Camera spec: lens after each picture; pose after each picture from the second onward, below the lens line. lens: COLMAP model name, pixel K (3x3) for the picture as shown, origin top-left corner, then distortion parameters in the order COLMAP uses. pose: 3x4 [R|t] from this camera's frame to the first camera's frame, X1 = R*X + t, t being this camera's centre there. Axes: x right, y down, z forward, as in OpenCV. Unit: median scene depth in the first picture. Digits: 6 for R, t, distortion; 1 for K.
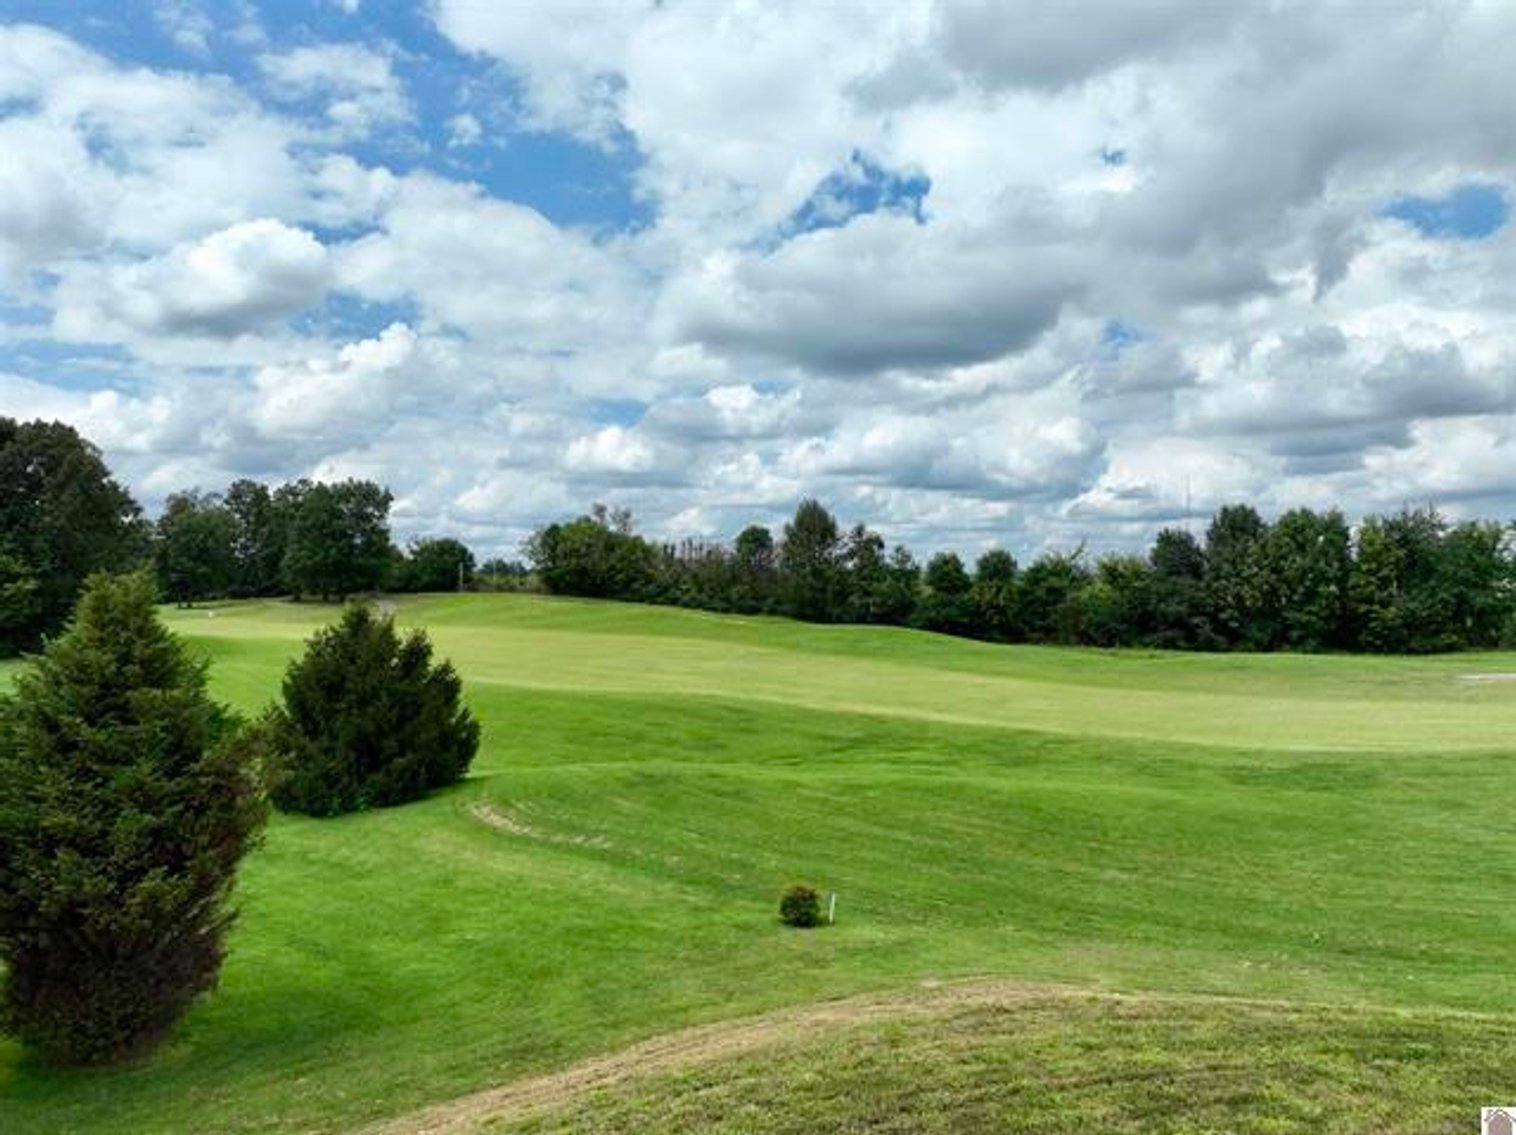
lens RADIAL K [[1072.9, 0, 782.5], [0, 1072.9, 570.6], [0, 0, 1]] dist [0.025894, 0.001643]
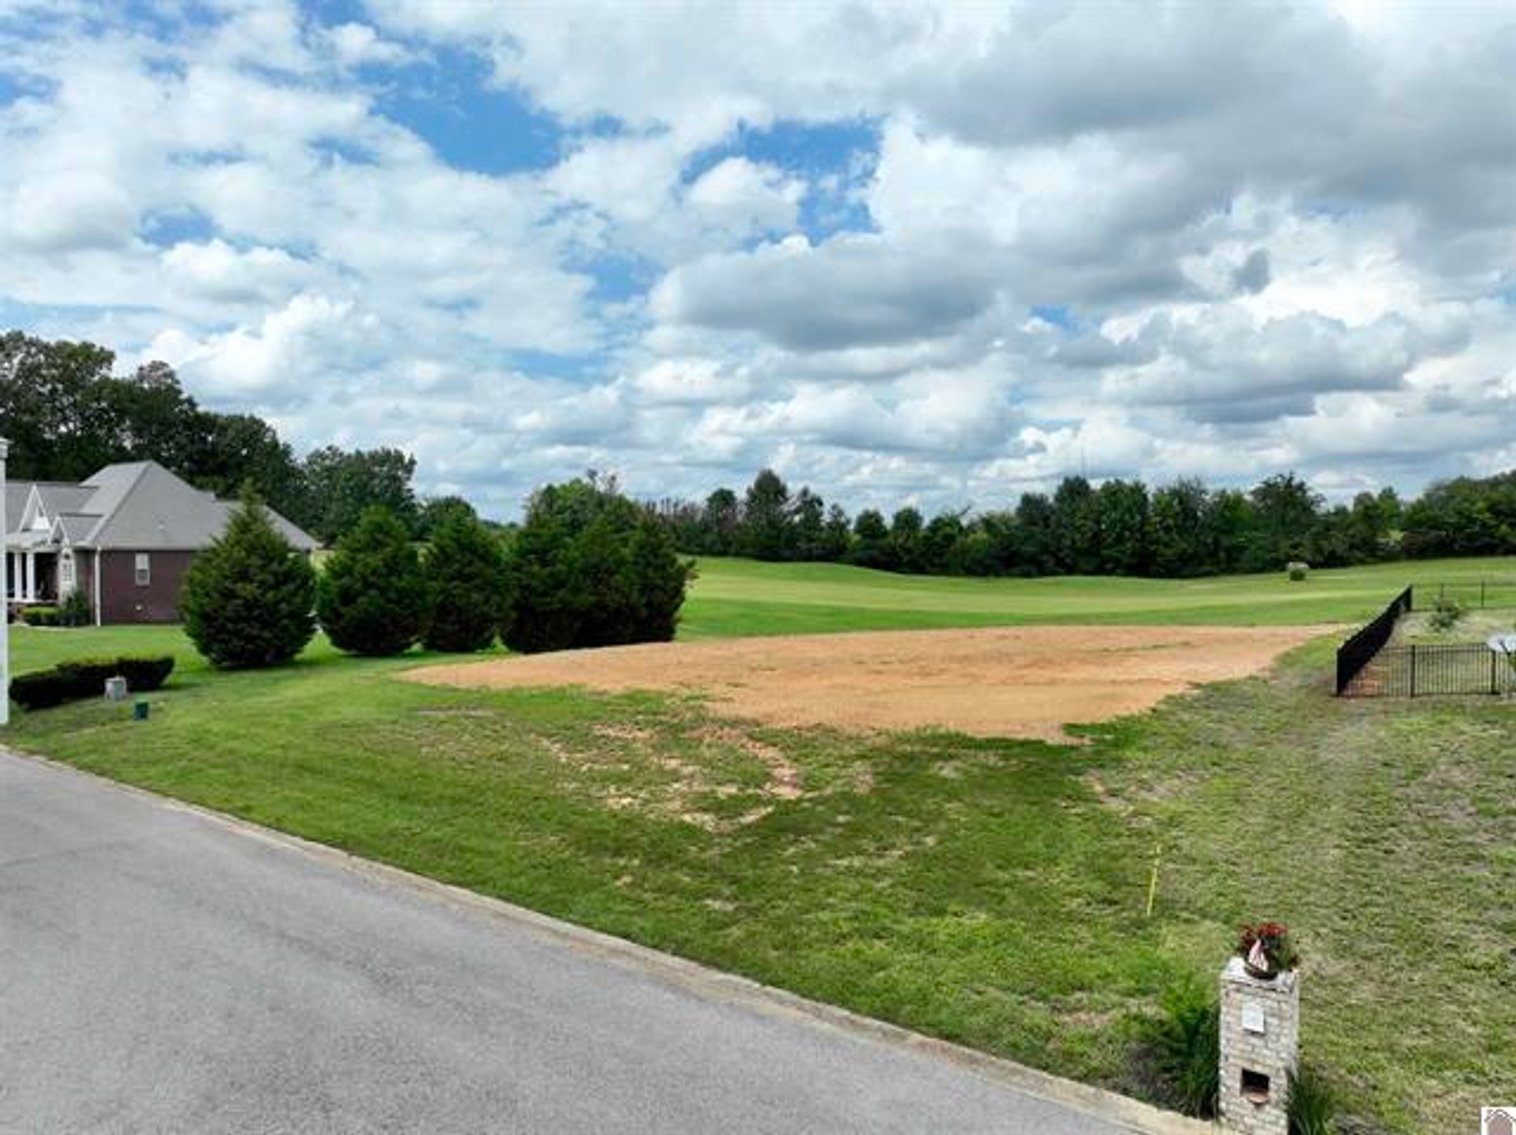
lens RADIAL K [[1187.8, 0, 721.5], [0, 1187.8, 567.9], [0, 0, 1]] dist [0.033460, 0.001362]
pose [[0.999550, 0.002142, 0.029928, -0.072709], [-0.003087, 0.999498, 0.031543, 0.009557], [-0.029846, -0.031621, 0.999054, -0.450195]]
